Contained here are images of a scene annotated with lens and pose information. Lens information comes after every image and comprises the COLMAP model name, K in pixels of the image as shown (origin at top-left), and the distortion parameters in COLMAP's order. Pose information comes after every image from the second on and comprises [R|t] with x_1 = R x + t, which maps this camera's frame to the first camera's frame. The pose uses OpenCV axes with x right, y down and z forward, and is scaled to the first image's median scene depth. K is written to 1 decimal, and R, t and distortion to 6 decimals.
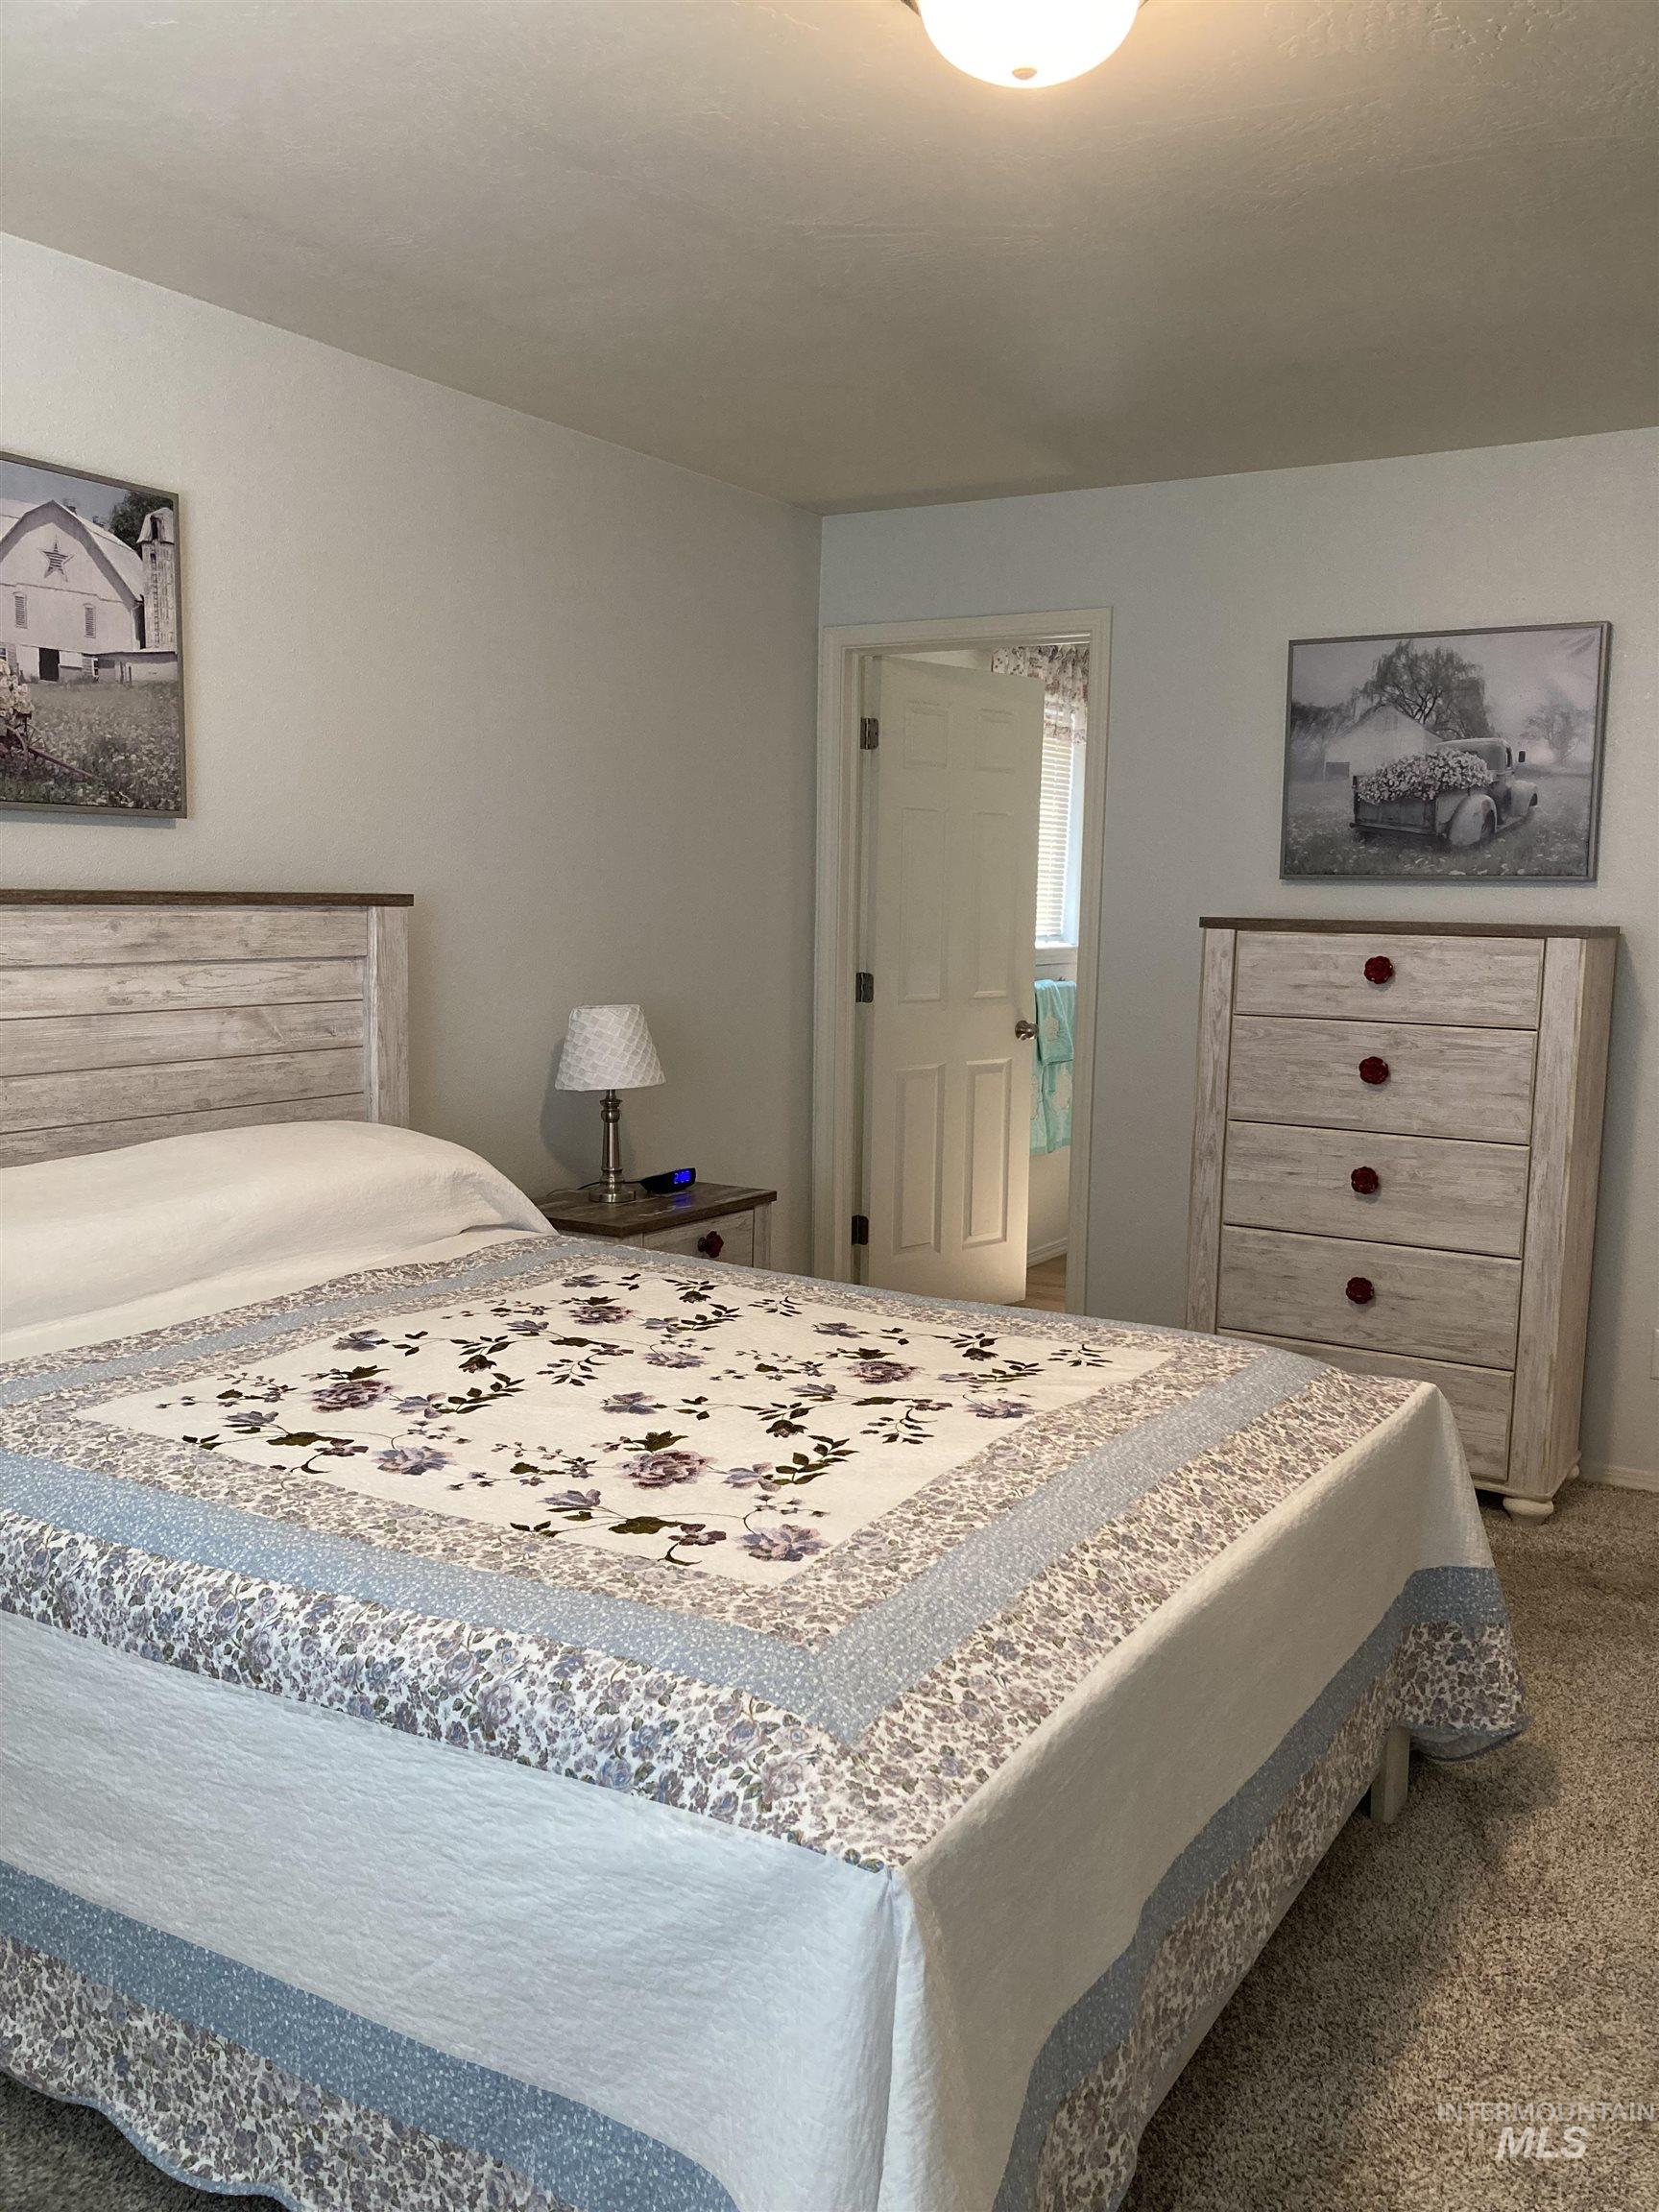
lens RADIAL K [[1829.3, 0, 829.5], [0, 1829.3, 1106.0], [0, 0, 1]] dist [0.035543, -0.016581]
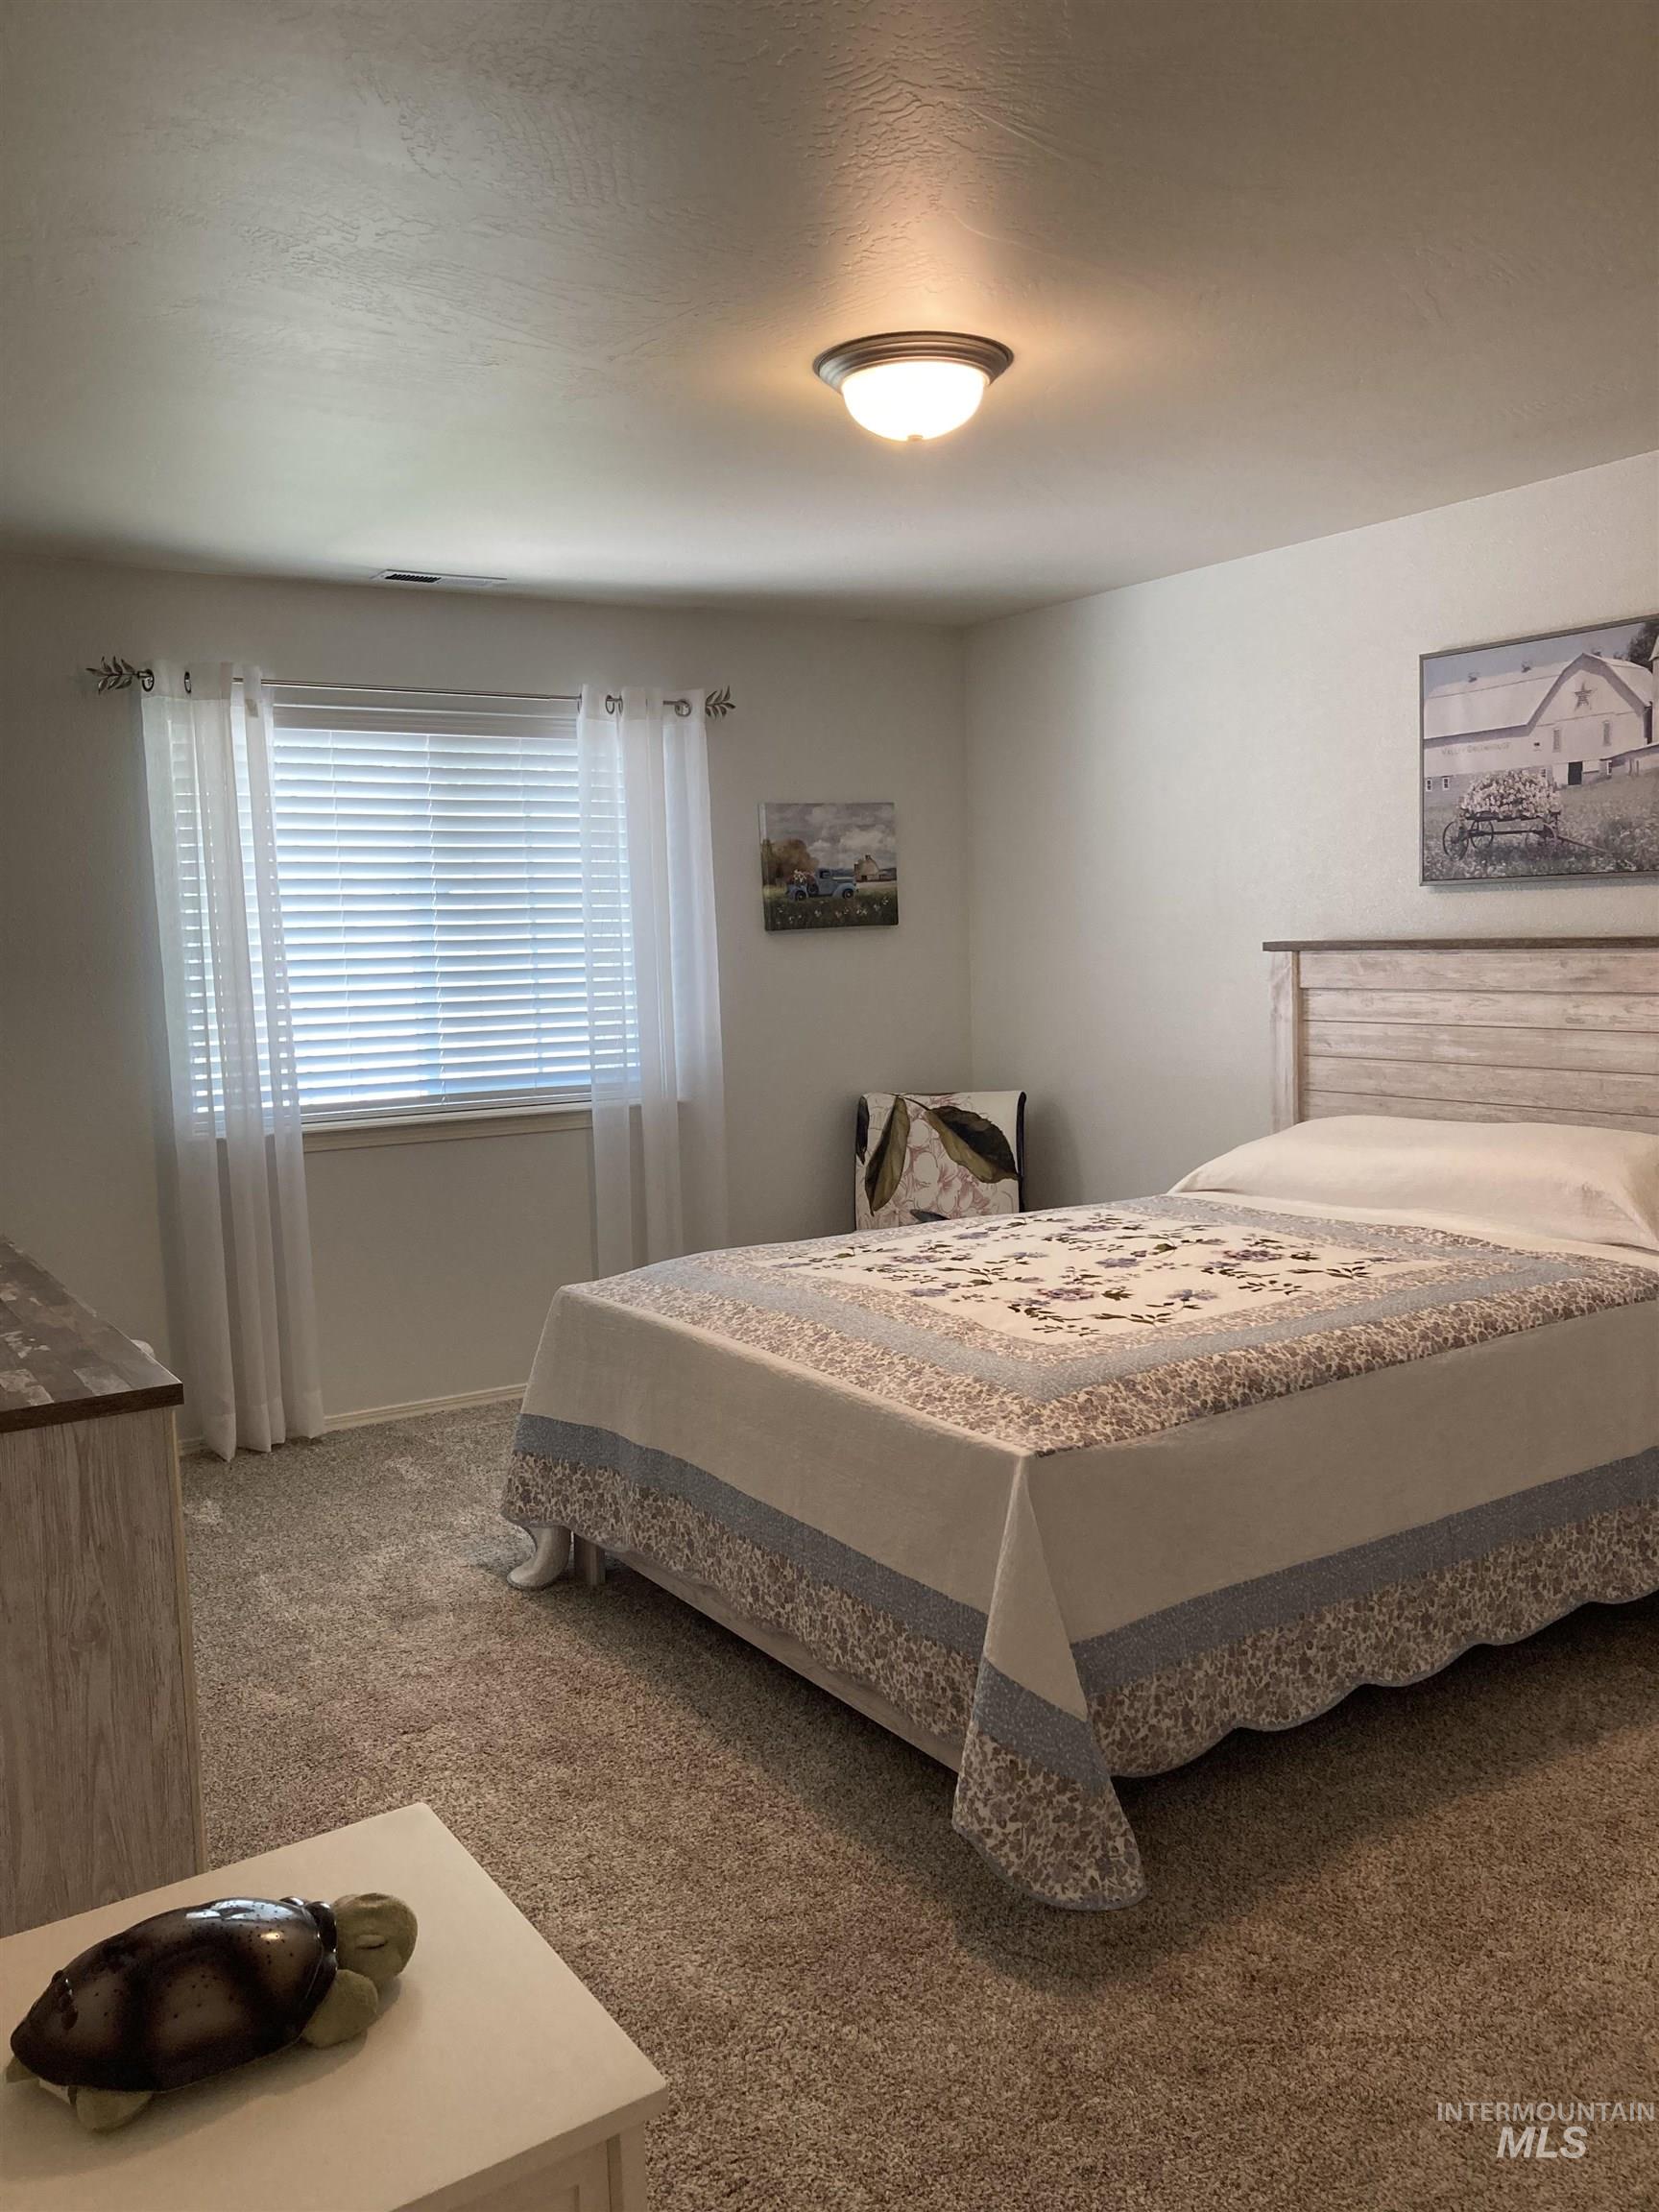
lens RADIAL K [[1829.3, 0, 829.5], [0, 1829.3, 1106.0], [0, 0, 1]] dist [0.035543, -0.016581]
pose [[-0.425948, 0.087396, -0.900516, 1.045881], [-0.082552, 0.987418, 0.134877, -0.131065], [0.900973, 0.131790, -0.413374, 1.074570]]
